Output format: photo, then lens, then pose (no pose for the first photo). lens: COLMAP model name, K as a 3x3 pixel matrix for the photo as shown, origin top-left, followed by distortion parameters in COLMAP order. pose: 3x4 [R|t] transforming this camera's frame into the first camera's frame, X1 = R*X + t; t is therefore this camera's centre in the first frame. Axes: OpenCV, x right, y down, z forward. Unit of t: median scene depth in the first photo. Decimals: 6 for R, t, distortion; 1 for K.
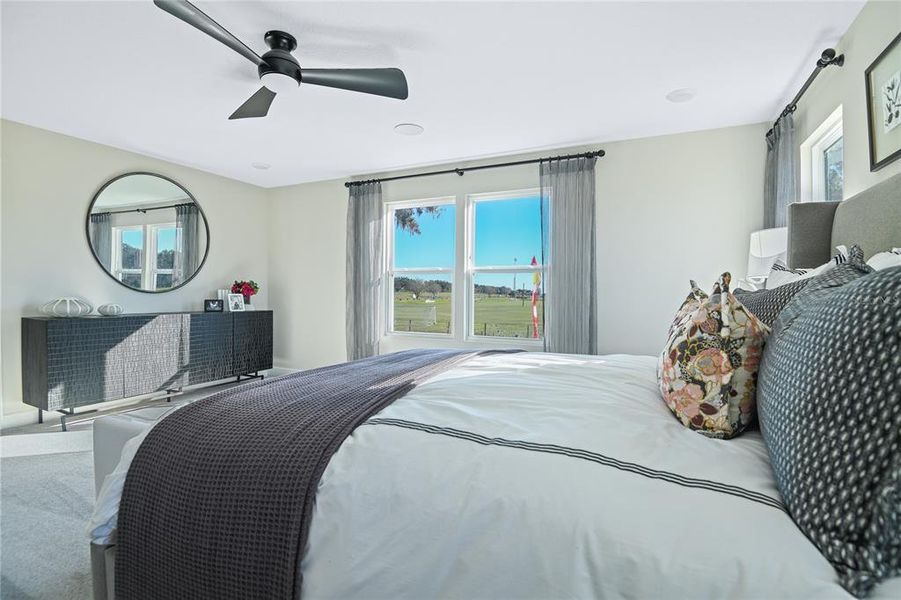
lens RADIAL K [[433.0, 0, 447.2], [0, 433.0, 296.0], [0, 0, 1]] dist [0.002413, -0.000558]
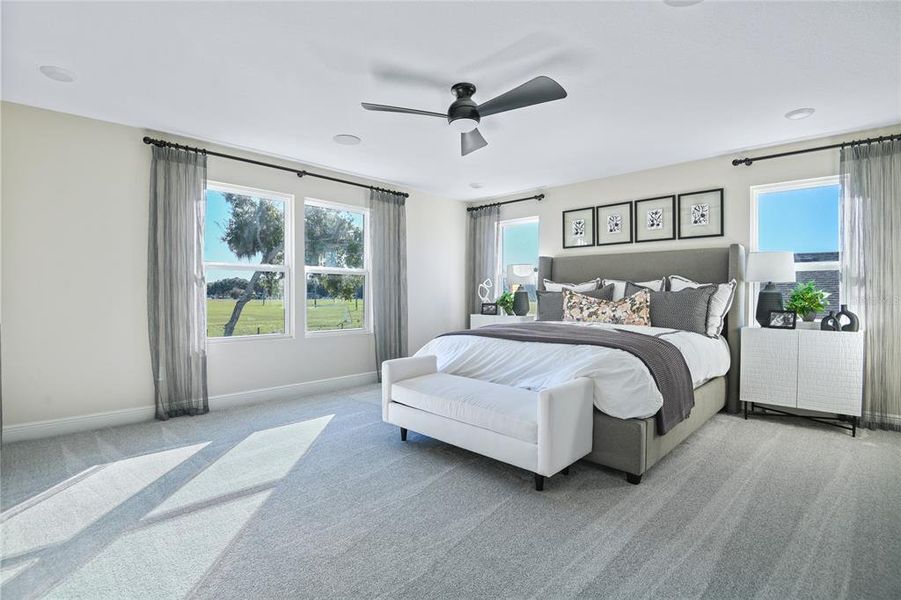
lens RADIAL K [[433.0, 0, 447.2], [0, 433.0, 296.0], [0, 0, 1]] dist [0.002413, -0.000558]
pose [[0.332090, -0.007129, 0.943221, -0.904982], [0.010948, 0.999933, 0.003703, -0.001481], [-0.943184, 0.009097, 0.332146, 0.383690]]
